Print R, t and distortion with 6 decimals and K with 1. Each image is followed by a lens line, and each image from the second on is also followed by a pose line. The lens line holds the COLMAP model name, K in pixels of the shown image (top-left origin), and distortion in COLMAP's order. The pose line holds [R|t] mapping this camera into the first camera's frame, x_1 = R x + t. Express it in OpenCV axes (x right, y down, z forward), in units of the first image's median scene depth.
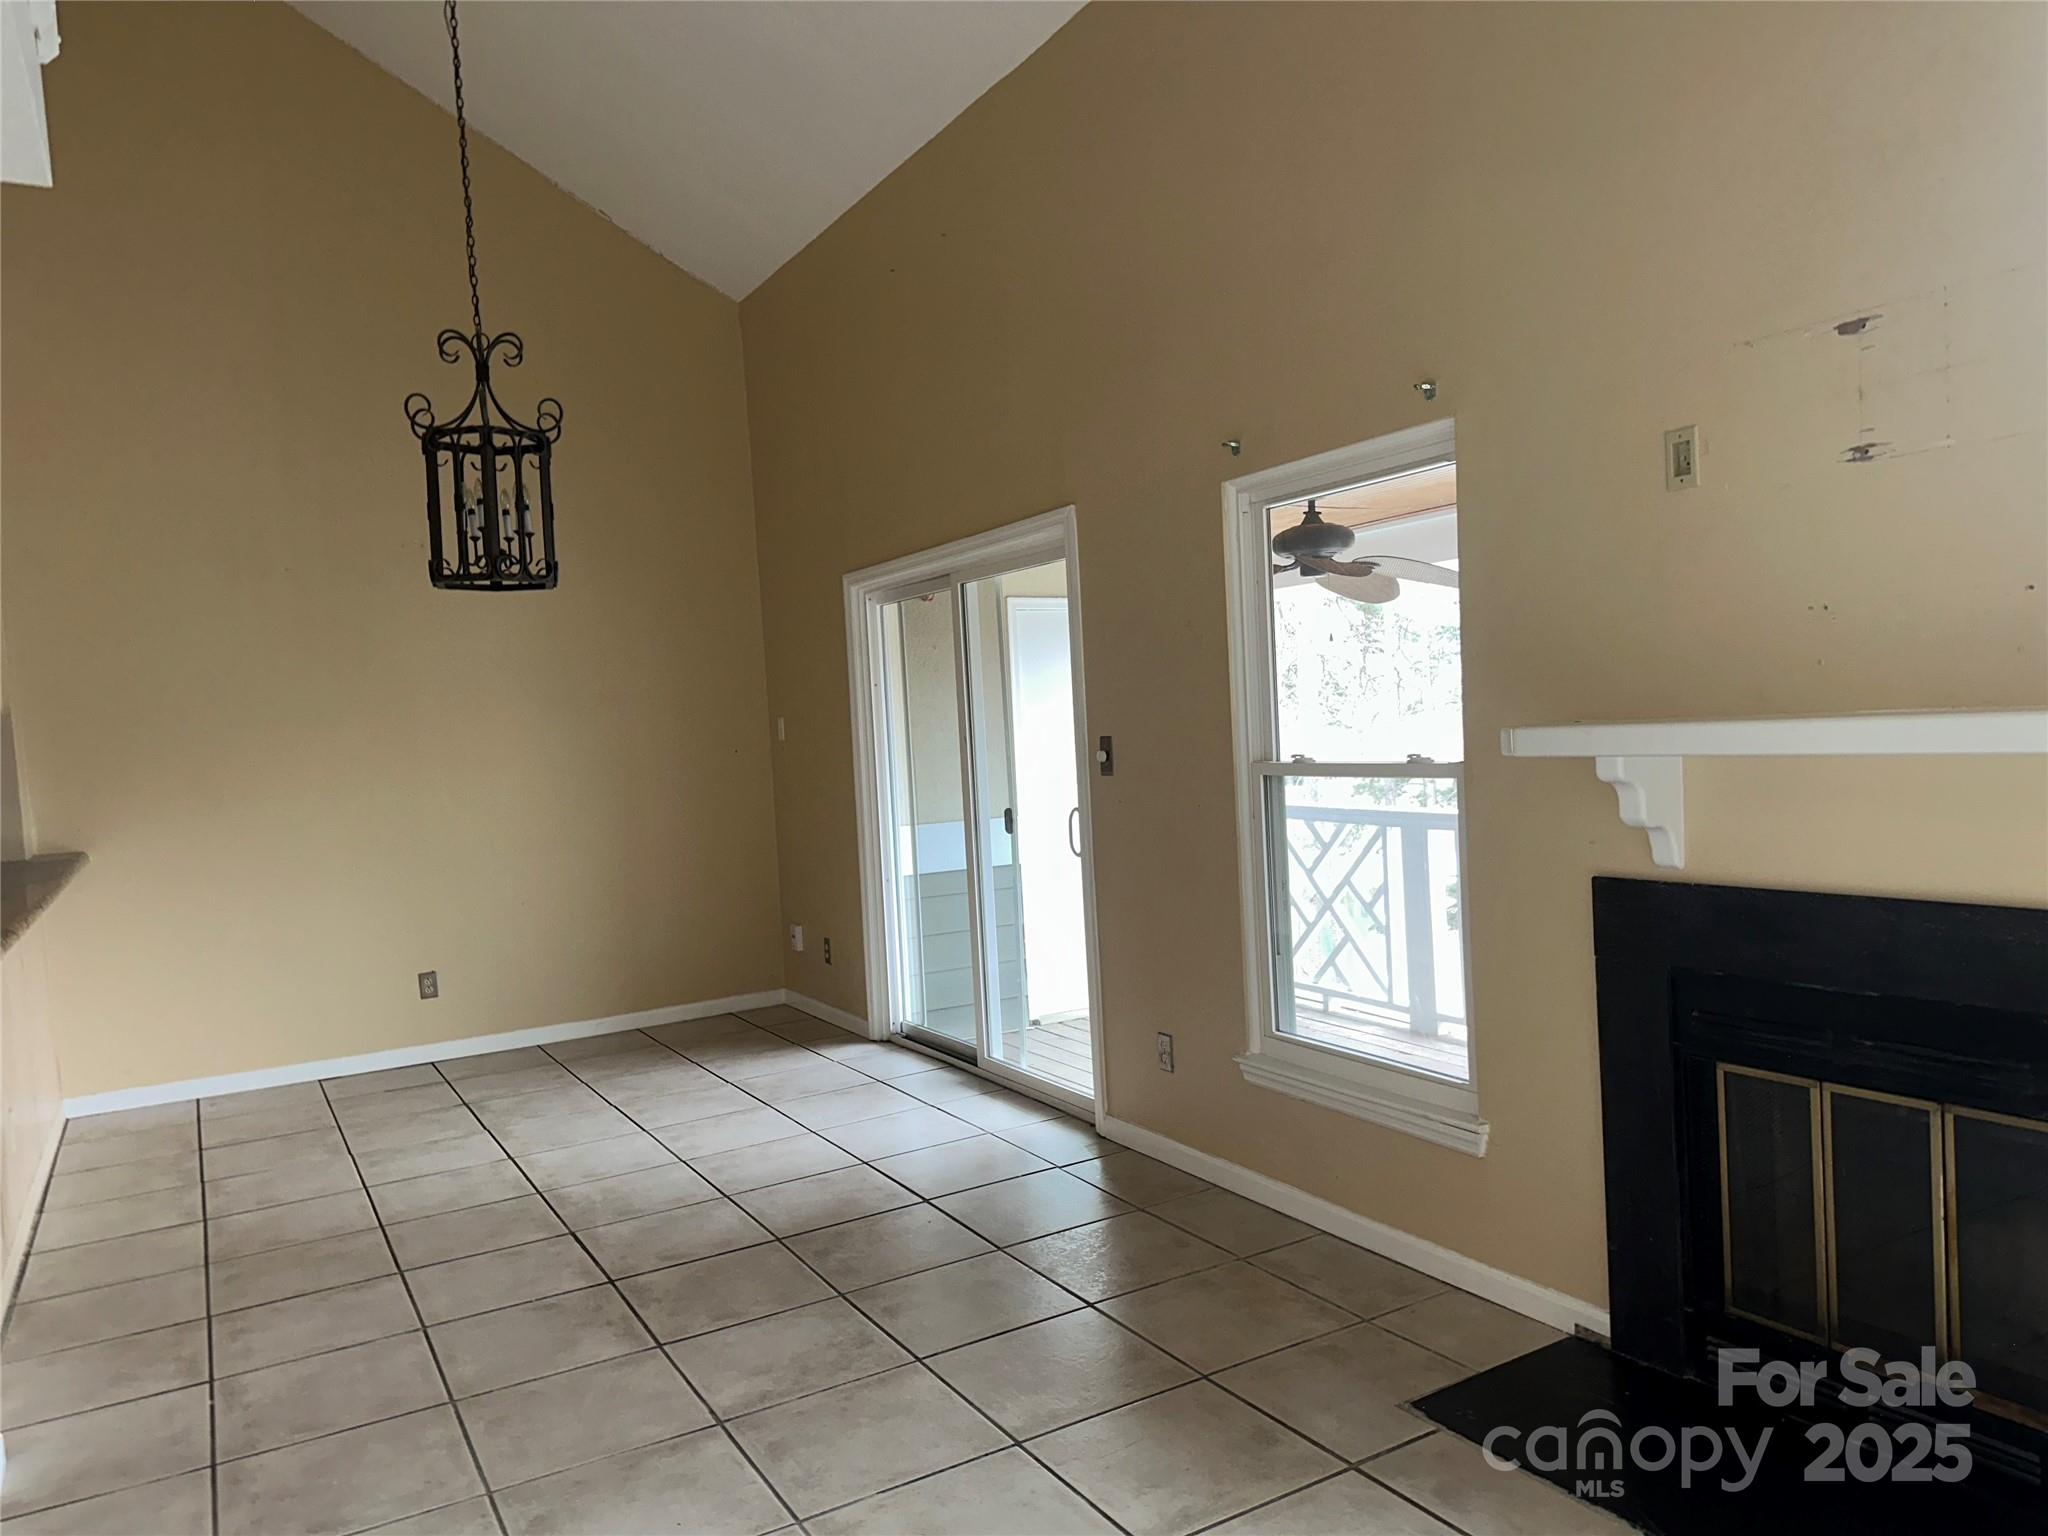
lens RADIAL K [[1432.2, 0, 1054.4], [0, 1432.2, 779.8], [0, 0, 1]] dist [0.053385, -0.015078]
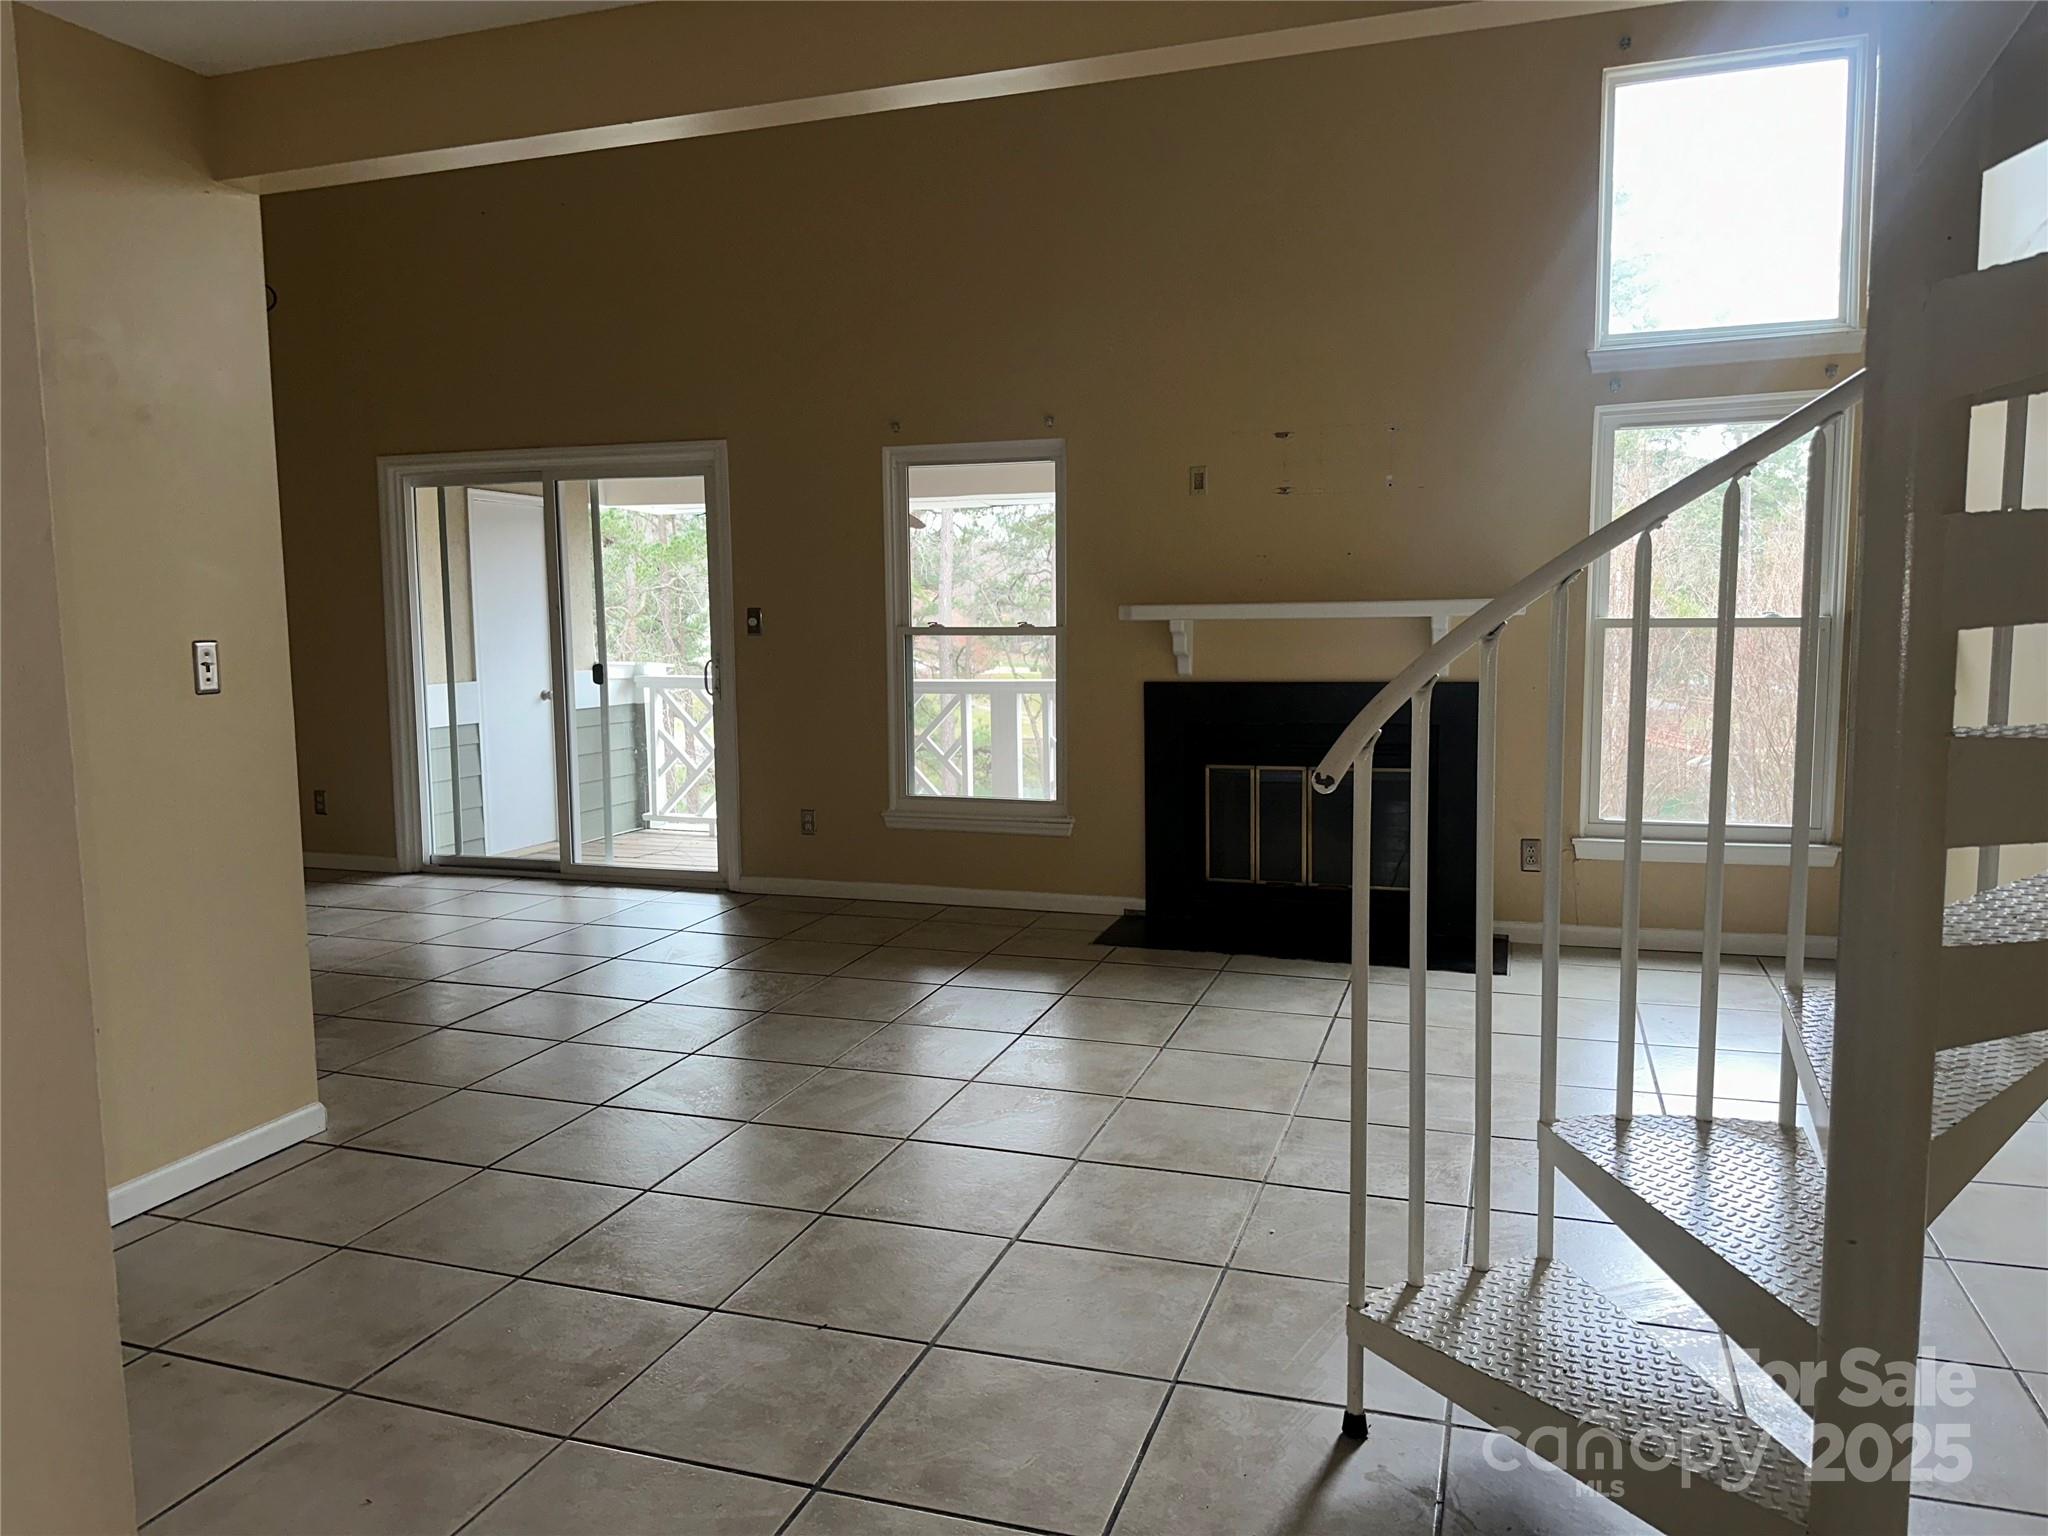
lens RADIAL K [[1432.2, 0, 1034.9], [0, 1432.2, 767.6], [0, 0, 1]] dist [0.053385, -0.015078]
pose [[0.755460, -0.023348, 0.654778, -0.692831], [-0.004528, 0.999155, 0.040853, 0.069304], [-0.655179, -0.033827, 0.754716, -0.268076]]
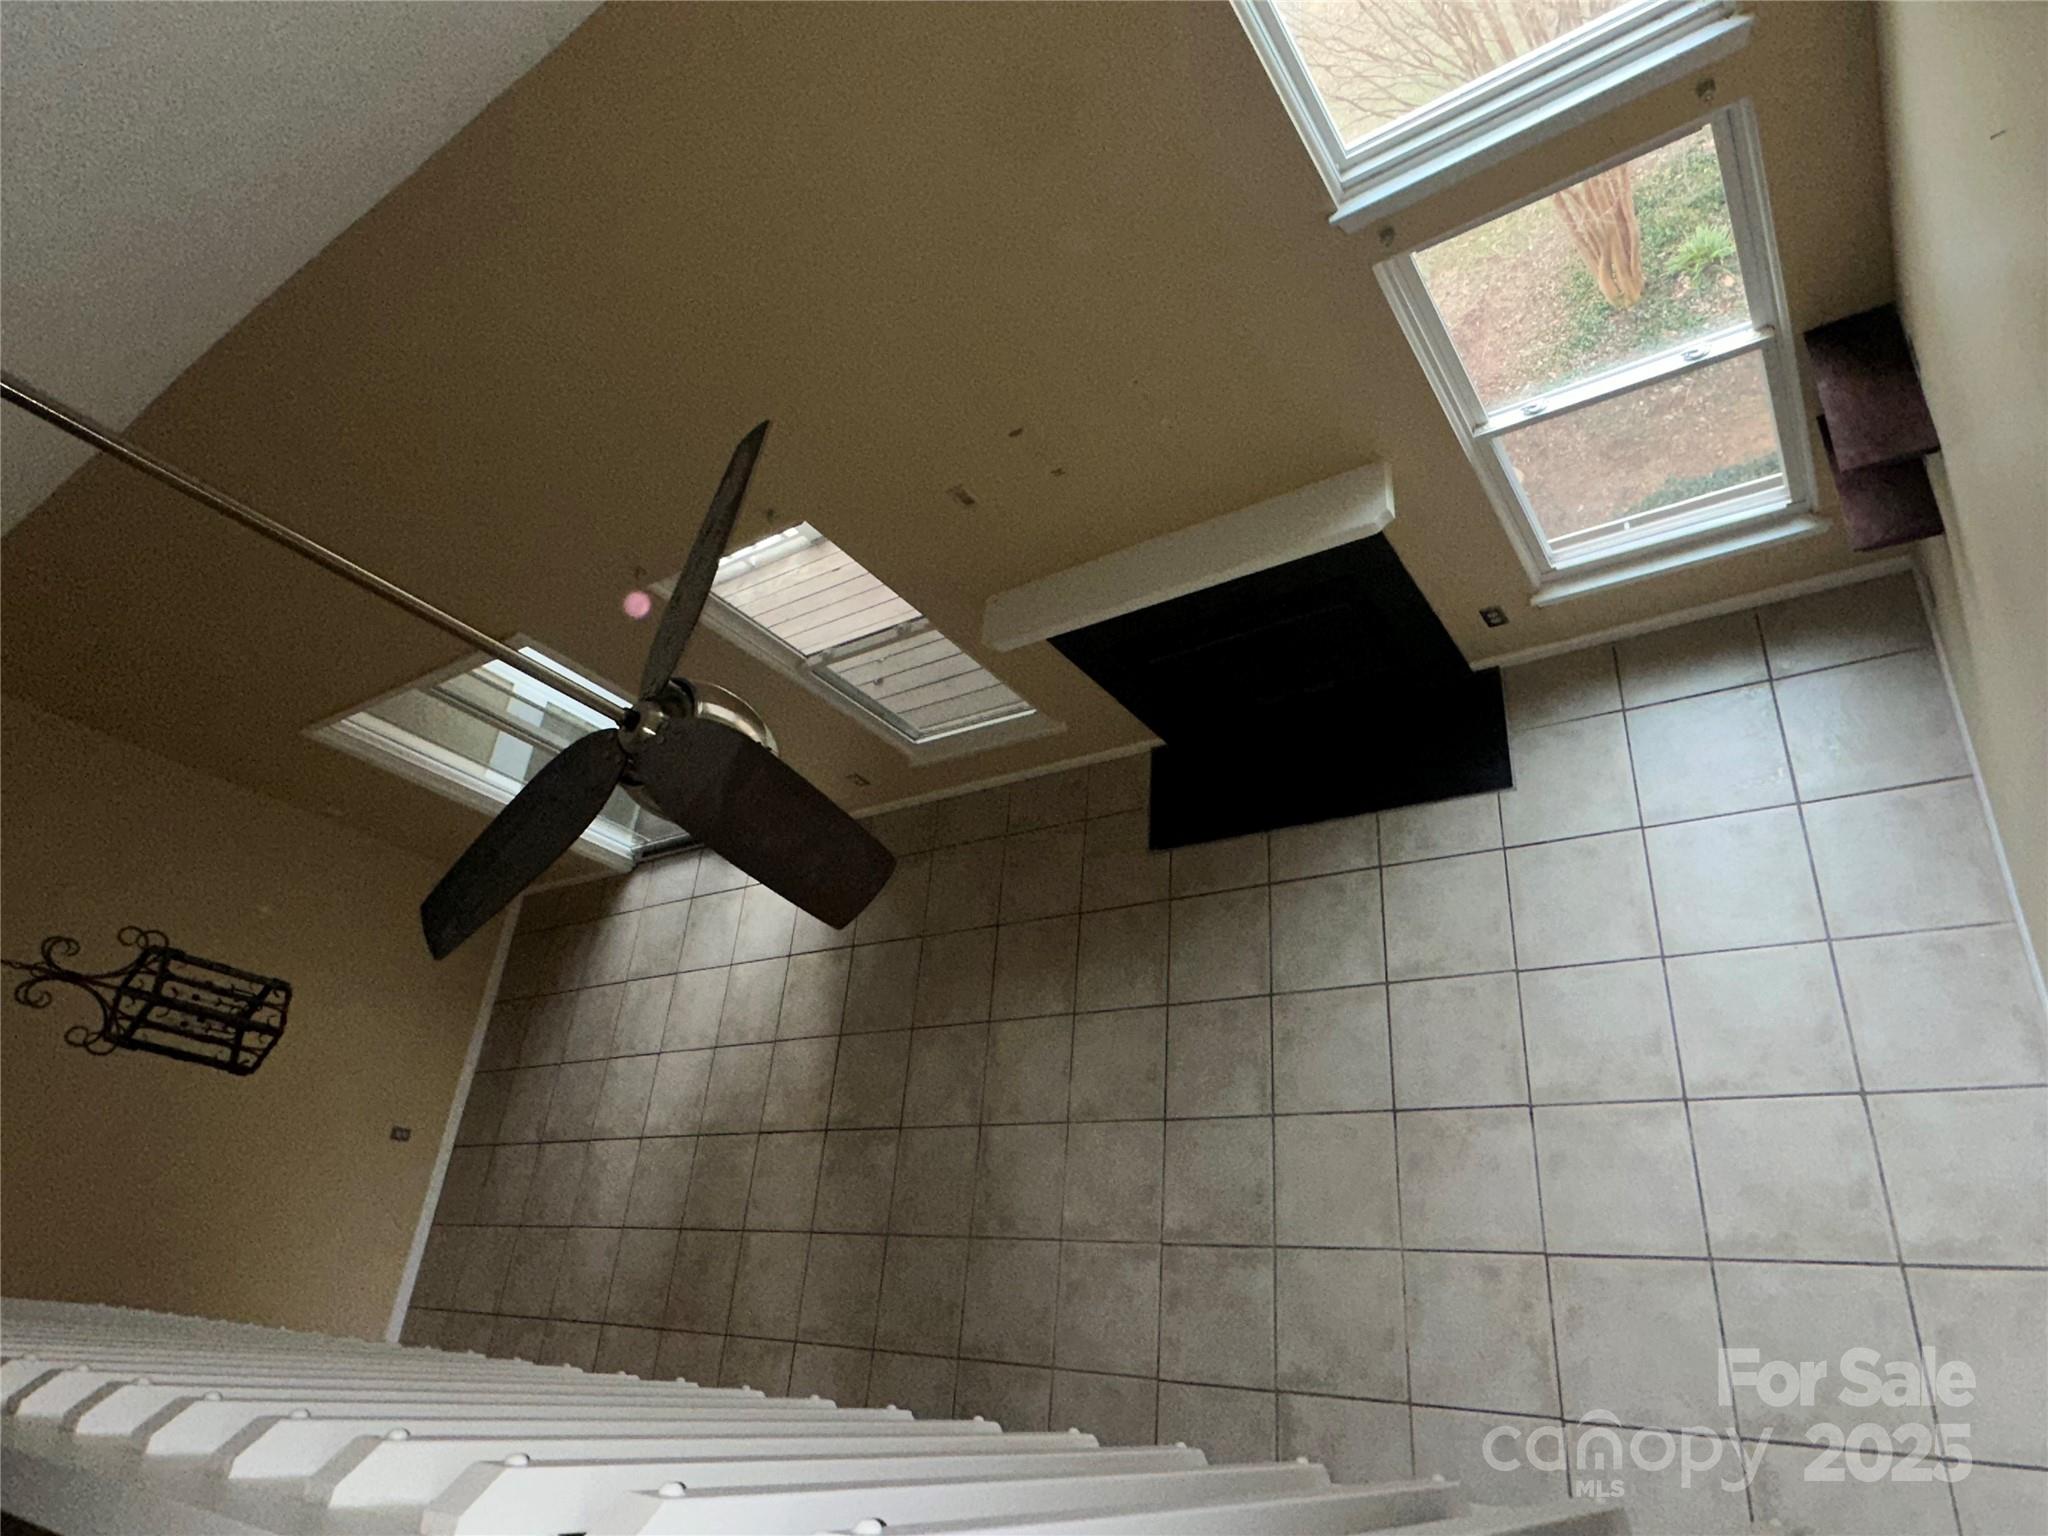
lens RADIAL K [[1182.1, 0, 1010.8], [0, 1182.1, 766.2], [0, 0, 1]] dist [0.003023, 0.002891]
pose [[0.521062, -0.841916, 0.140254, -0.006027], [0.578483, 0.469180, 0.667253, -0.603823], [-0.627576, -0.266546, 0.731507, -0.096963]]
